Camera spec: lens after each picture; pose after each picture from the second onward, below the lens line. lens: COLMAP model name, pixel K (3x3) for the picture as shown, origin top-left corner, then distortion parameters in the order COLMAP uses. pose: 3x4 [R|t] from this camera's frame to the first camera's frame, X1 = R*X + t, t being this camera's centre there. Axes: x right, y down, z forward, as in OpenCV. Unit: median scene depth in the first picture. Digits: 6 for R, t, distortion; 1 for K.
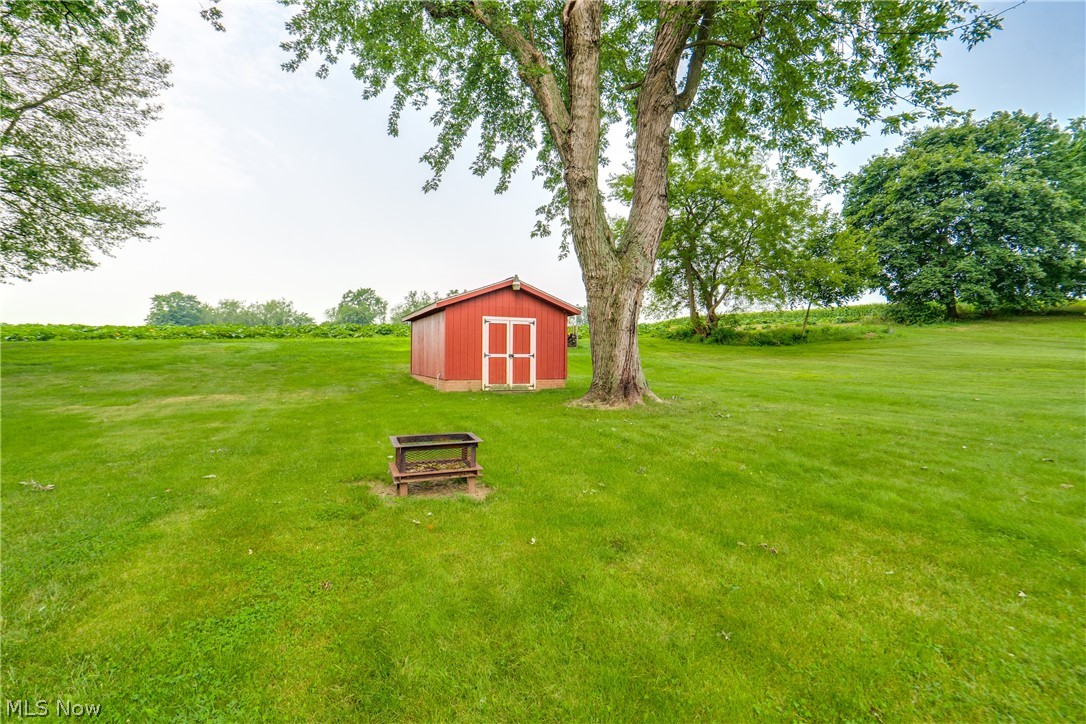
lens RADIAL K [[498.4, 0, 530.1], [0, 498.4, 366.7], [0, 0, 1]] dist [0.000767, 0.000866]
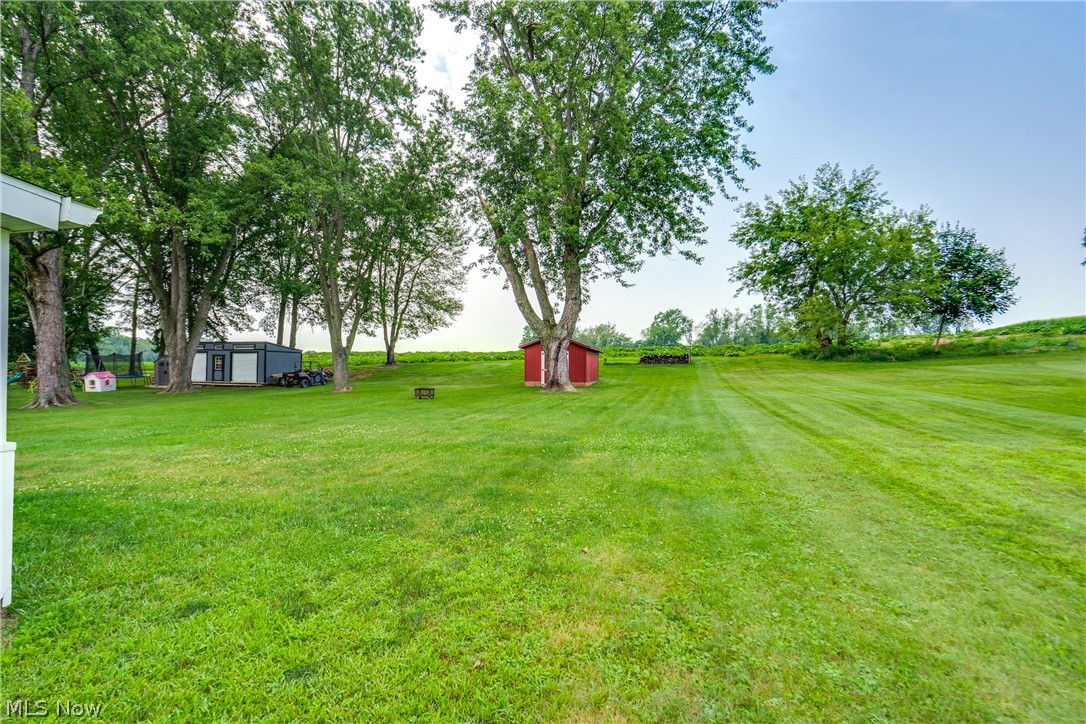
lens RADIAL K [[498.4, 0, 530.1], [0, 498.4, 366.7], [0, 0, 1]] dist [0.000767, 0.000866]
pose [[0.778810, -0.000994, -0.627259, 0.127164], [-0.016136, 0.999636, -0.021618, 0.001134], [0.627052, 0.026958, 0.778511, -0.073340]]
